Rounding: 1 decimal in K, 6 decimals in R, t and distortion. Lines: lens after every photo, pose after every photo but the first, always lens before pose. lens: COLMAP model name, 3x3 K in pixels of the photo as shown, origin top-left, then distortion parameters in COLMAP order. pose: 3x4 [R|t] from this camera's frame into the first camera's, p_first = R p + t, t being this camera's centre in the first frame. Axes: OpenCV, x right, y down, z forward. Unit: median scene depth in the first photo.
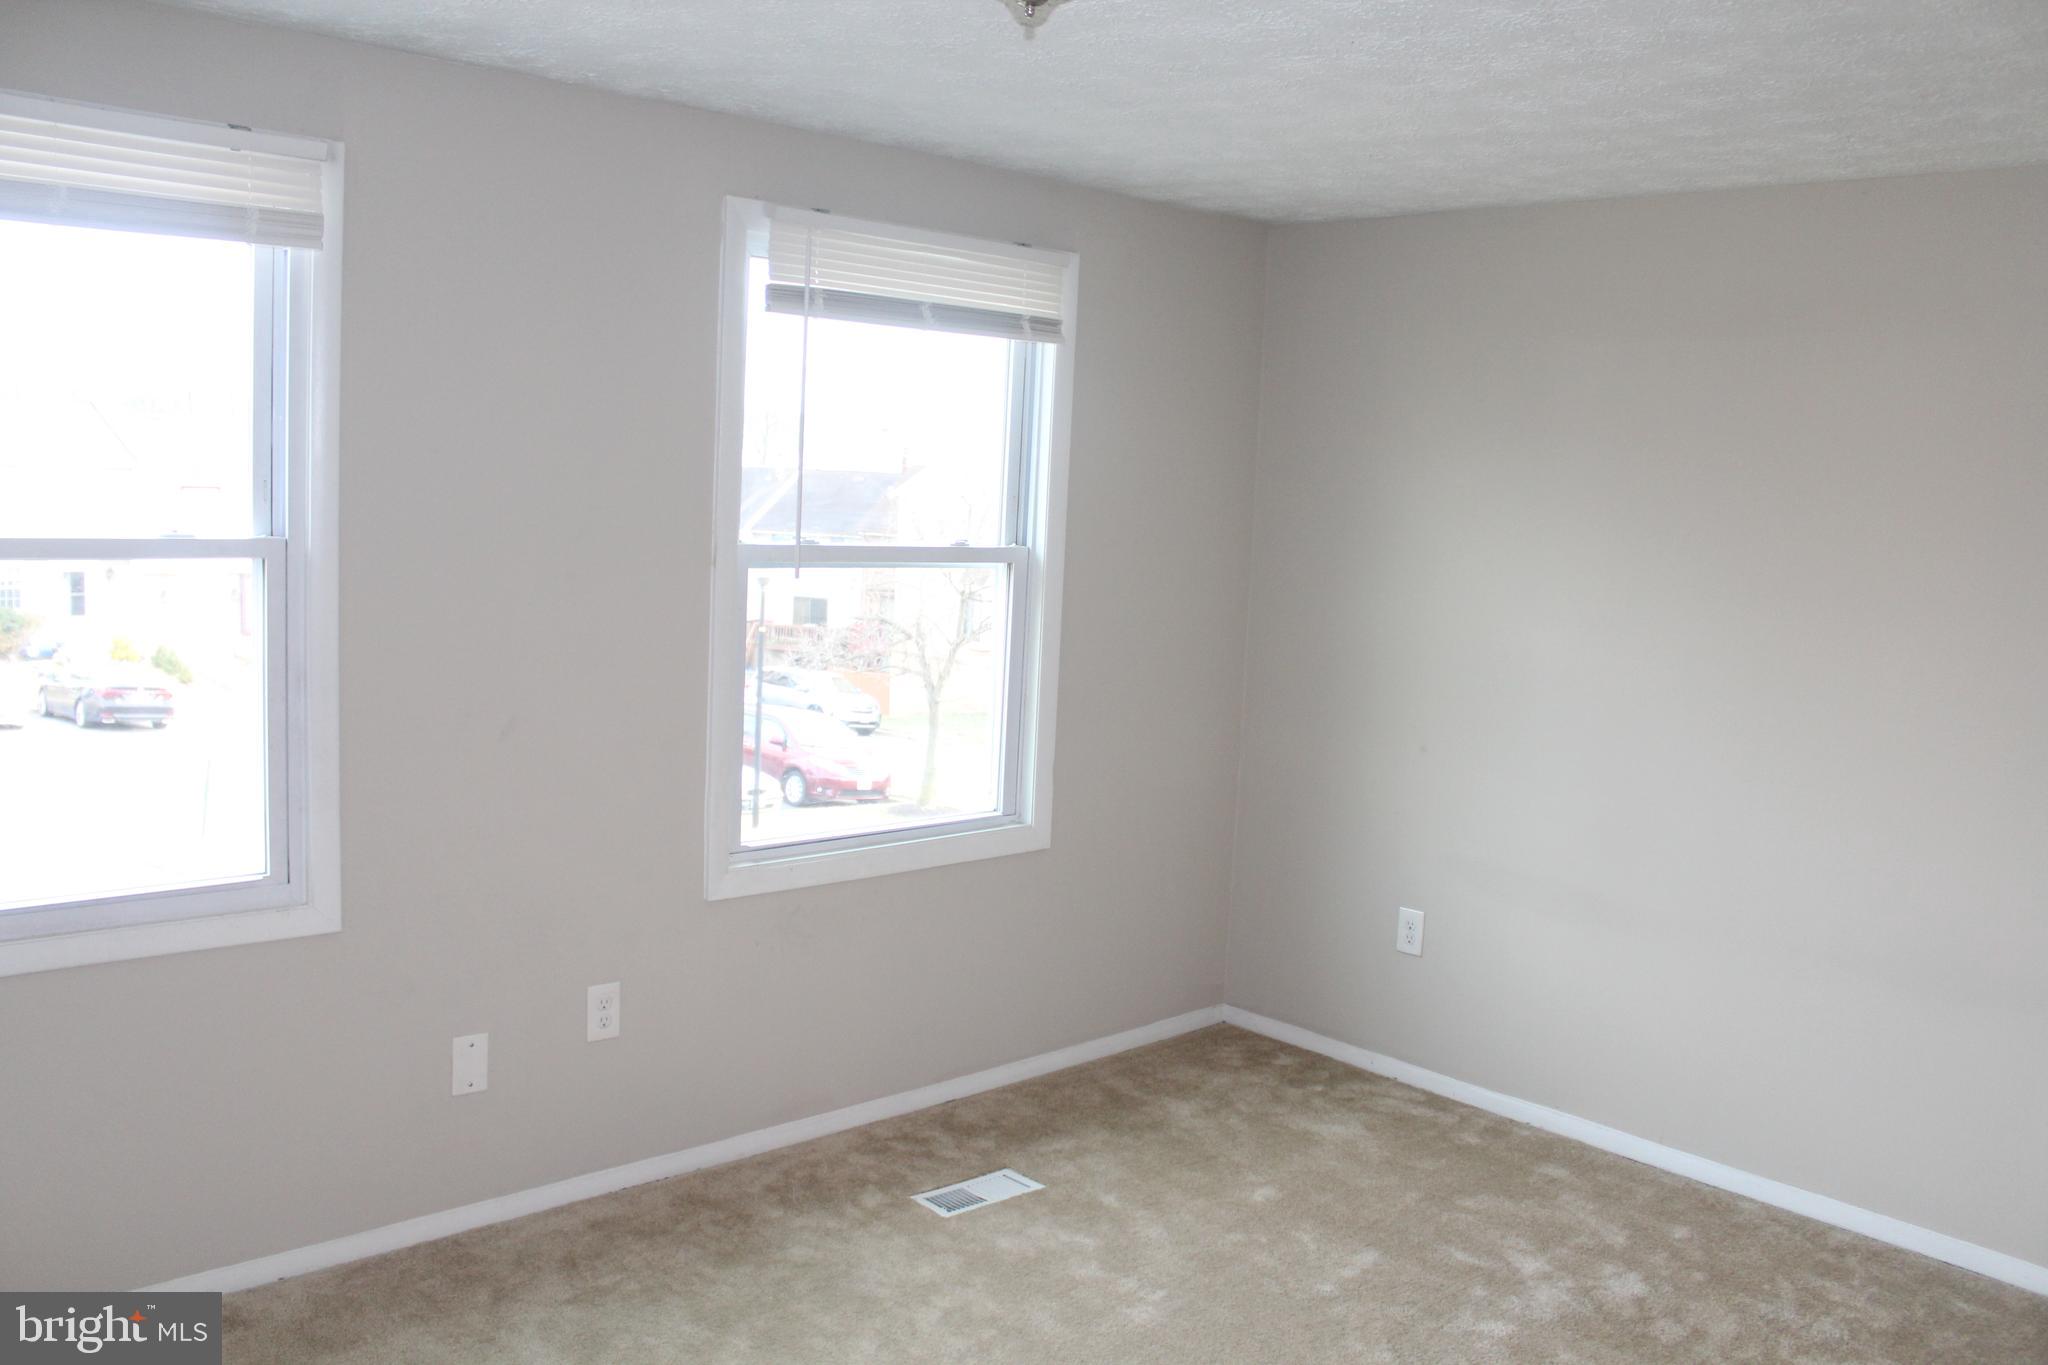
lens RADIAL K [[1744.3, 0, 1022.3], [0, 1744.3, 680.7], [0, 0, 1]] dist [-0.146928, 0.095972]
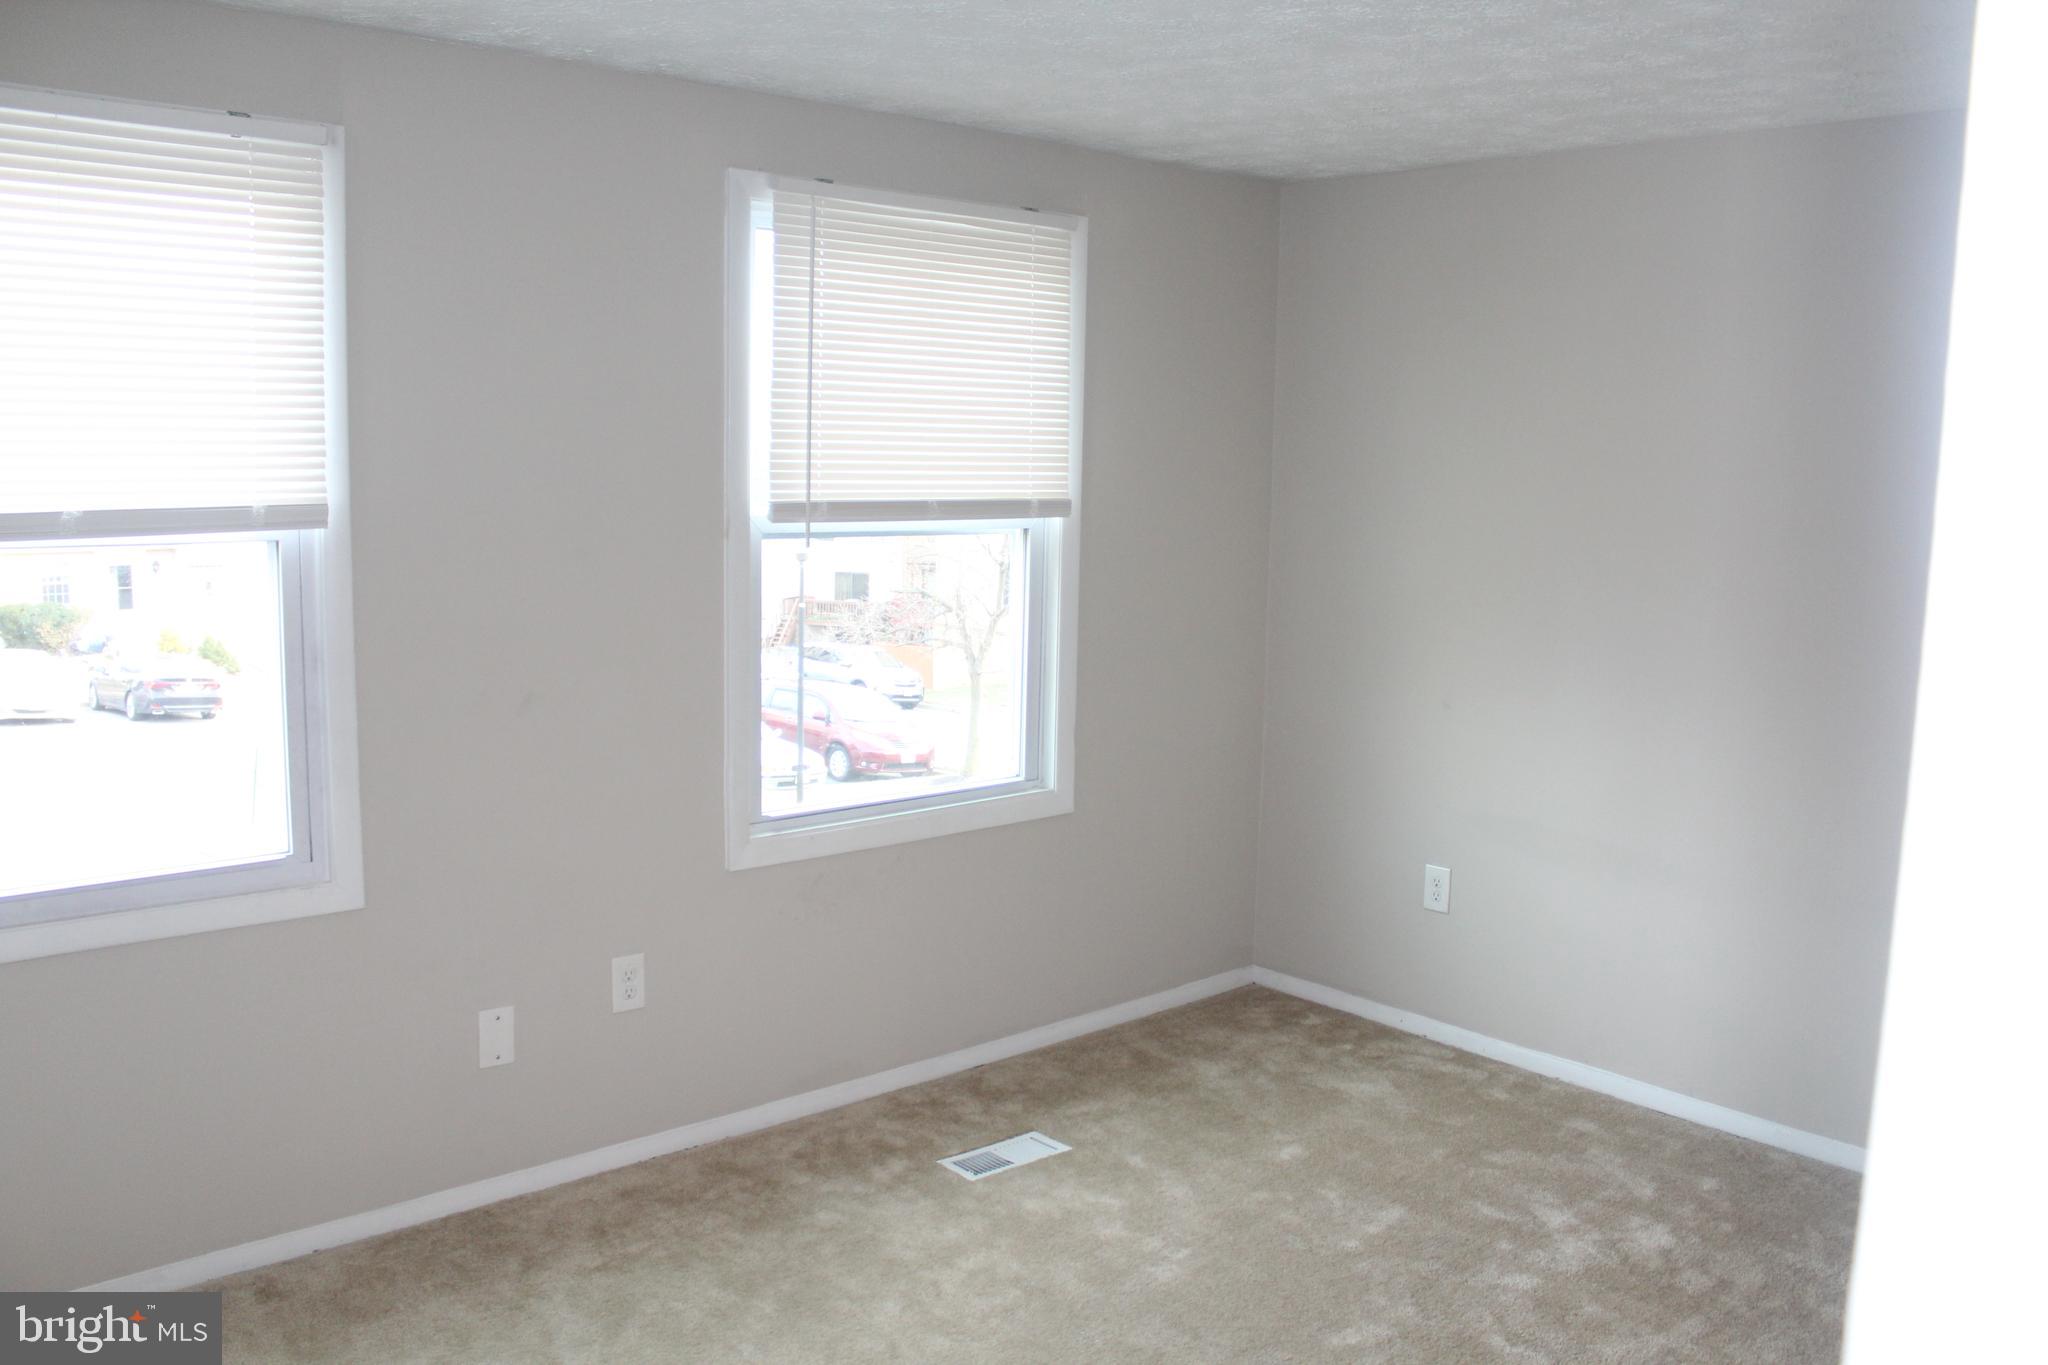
lens RADIAL K [[1744.3, 0, 1022.7], [0, 1744.3, 684.1], [0, 0, 1]] dist [-0.146928, 0.095972]
pose [[0.999439, -0.022866, -0.024475, 0.016597], [0.023323, 0.999555, 0.018575, 0.003721], [0.024040, -0.019135, 0.999528, -0.001722]]
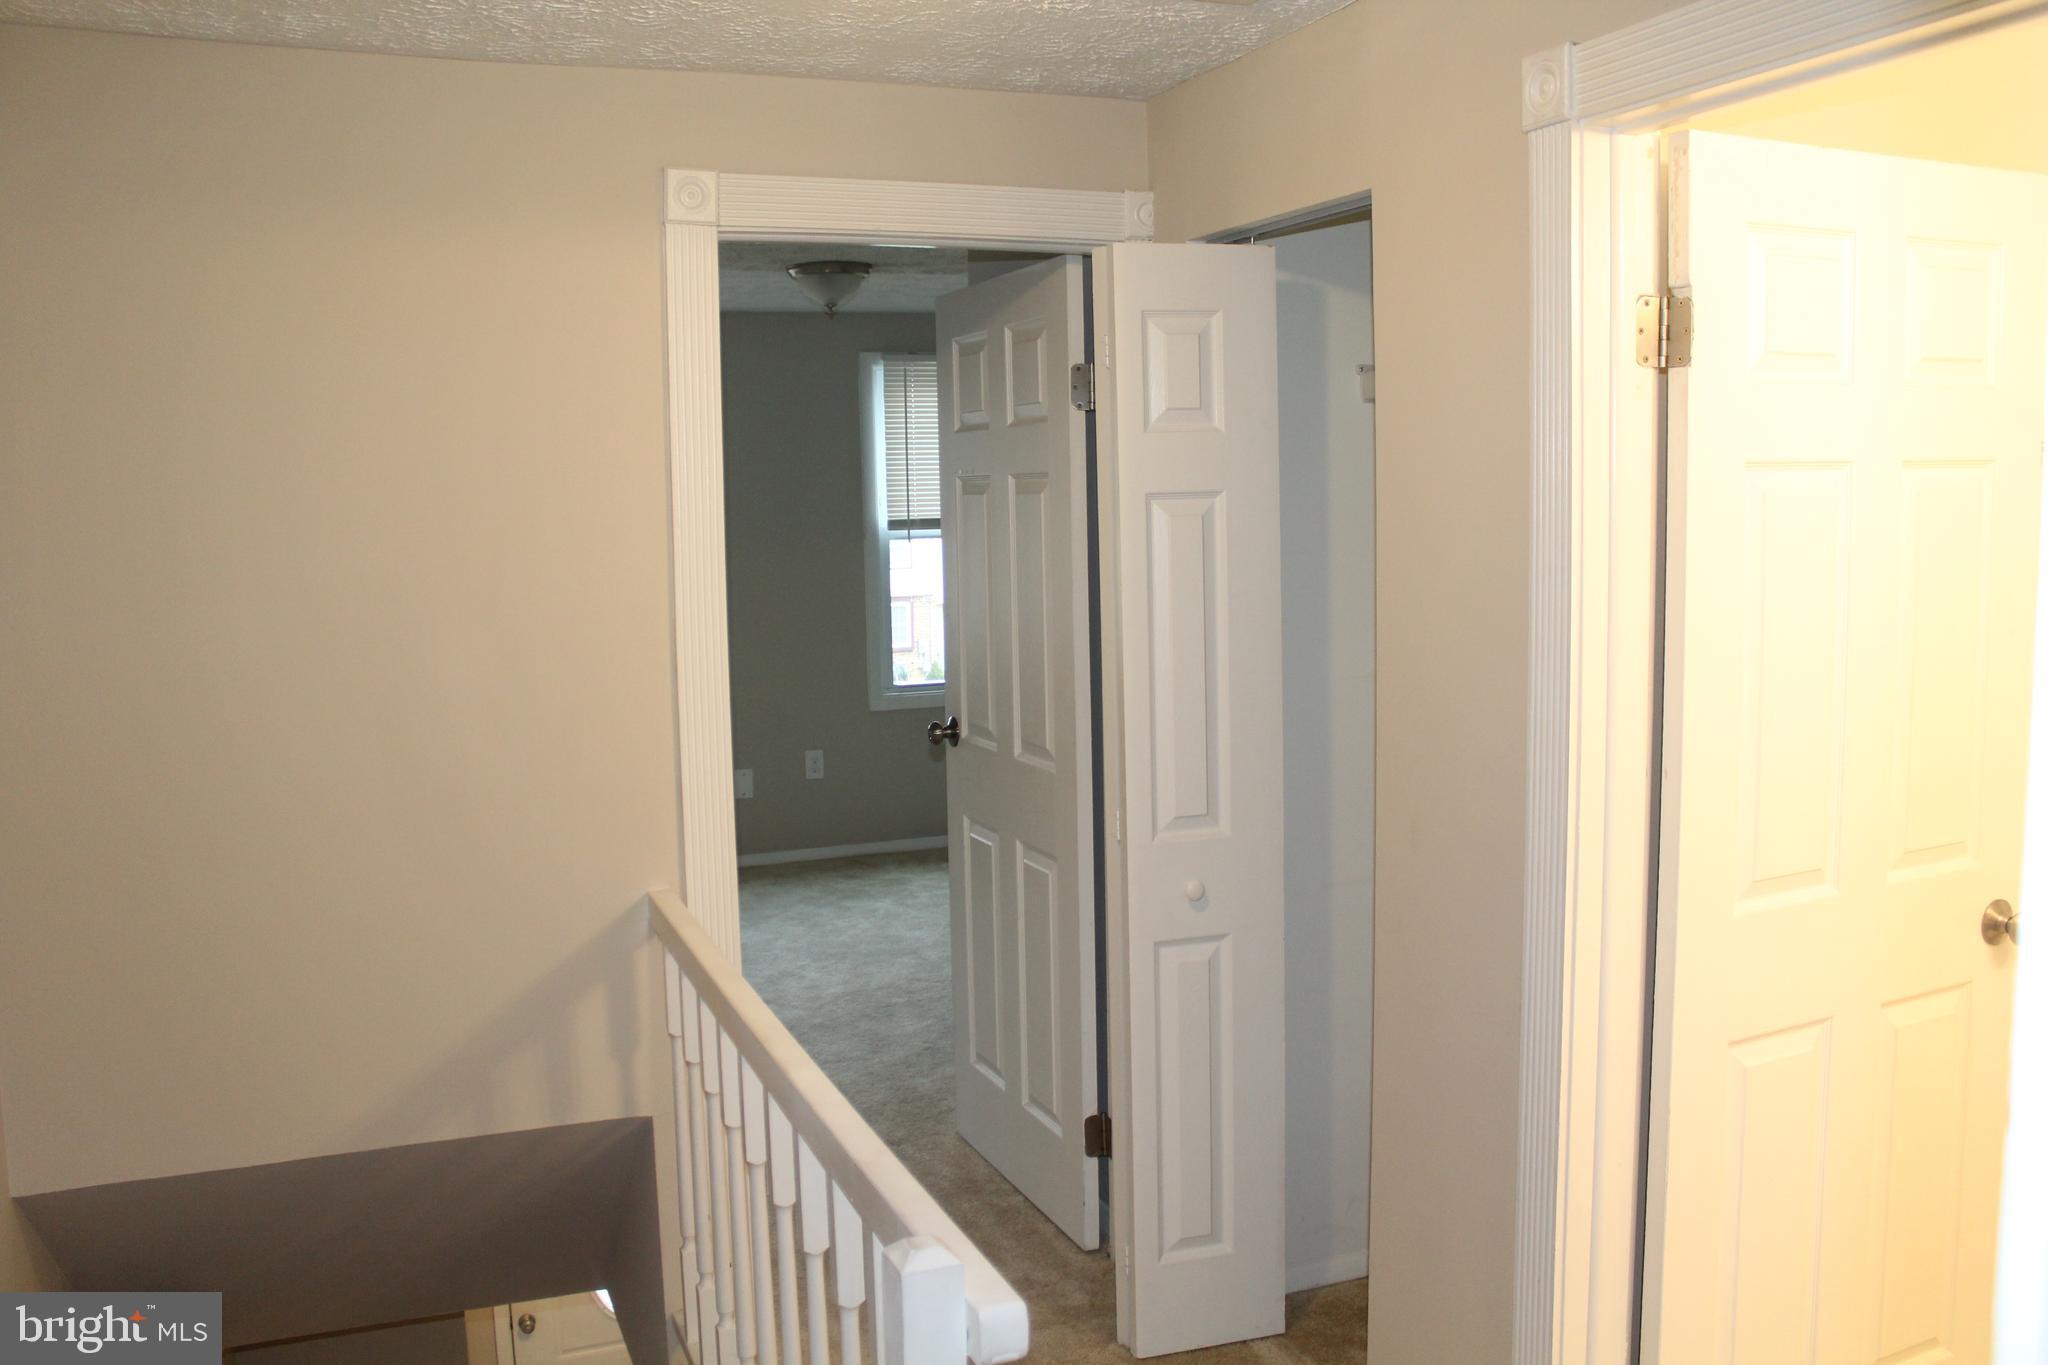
lens RADIAL K [[1744.3, 0, 1025.3], [0, 1744.3, 678.9], [0, 0, 1]] dist [-0.146928, 0.095972]
pose [[0.923607, -0.032042, -0.381999, 0.751374], [0.023896, 0.999375, -0.026051, 0.150635], [0.382595, 0.014933, 0.923796, -0.765180]]
